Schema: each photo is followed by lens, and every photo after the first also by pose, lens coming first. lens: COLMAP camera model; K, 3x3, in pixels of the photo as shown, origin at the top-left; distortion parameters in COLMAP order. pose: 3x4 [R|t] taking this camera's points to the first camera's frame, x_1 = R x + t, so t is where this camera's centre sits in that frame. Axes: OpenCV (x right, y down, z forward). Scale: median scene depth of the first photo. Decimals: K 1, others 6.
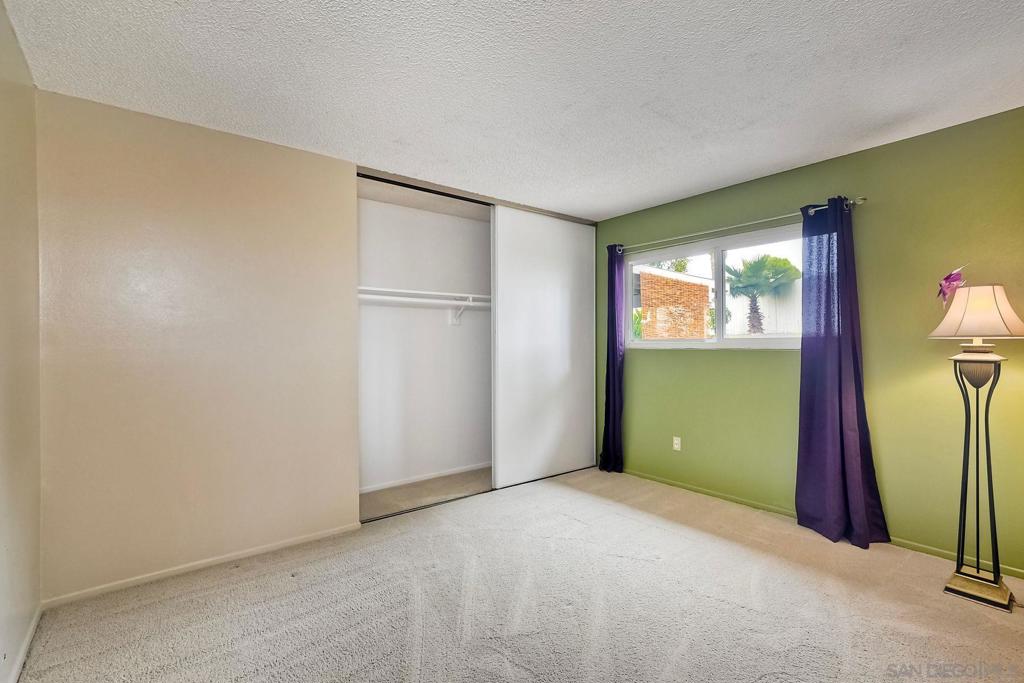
lens RADIAL K [[459.4, 0, 515.7], [0, 459.4, 342.1], [0, 0, 1]] dist [0.001913, -0.000235]
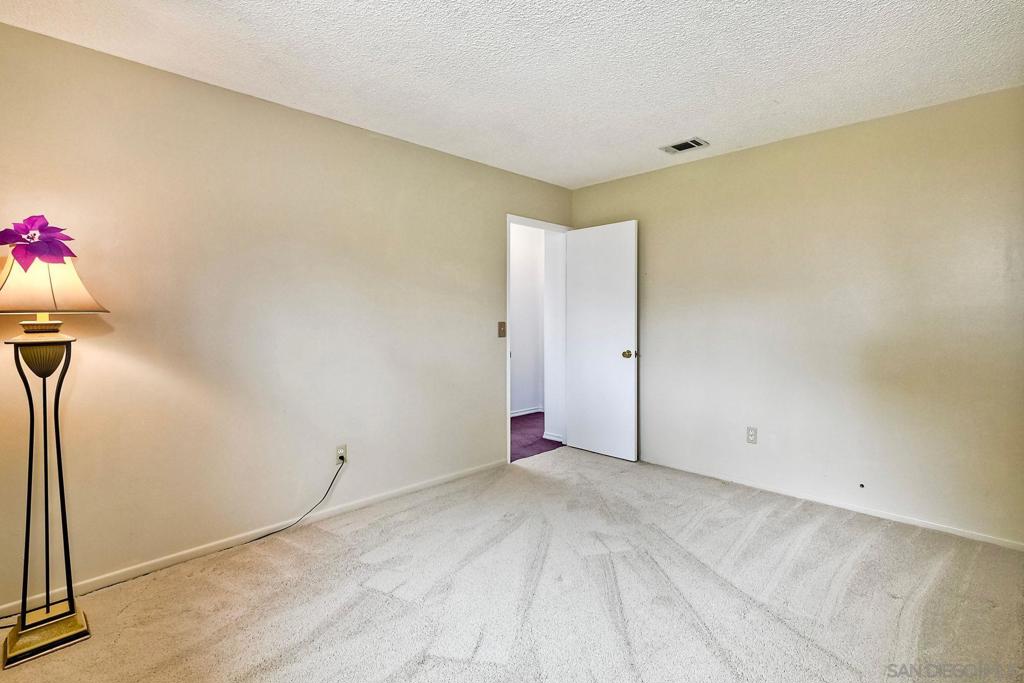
lens RADIAL K [[442.6, 0, 508.2], [0, 442.6, 320.8], [0, 0, 1]] dist [0.001057, 0.000465]
pose [[-0.024504, -0.009332, 0.999656, 0.229808], [0.006722, 0.999932, 0.009500, 0.001431], [-0.999677, 0.006953, -0.024440, 0.227425]]
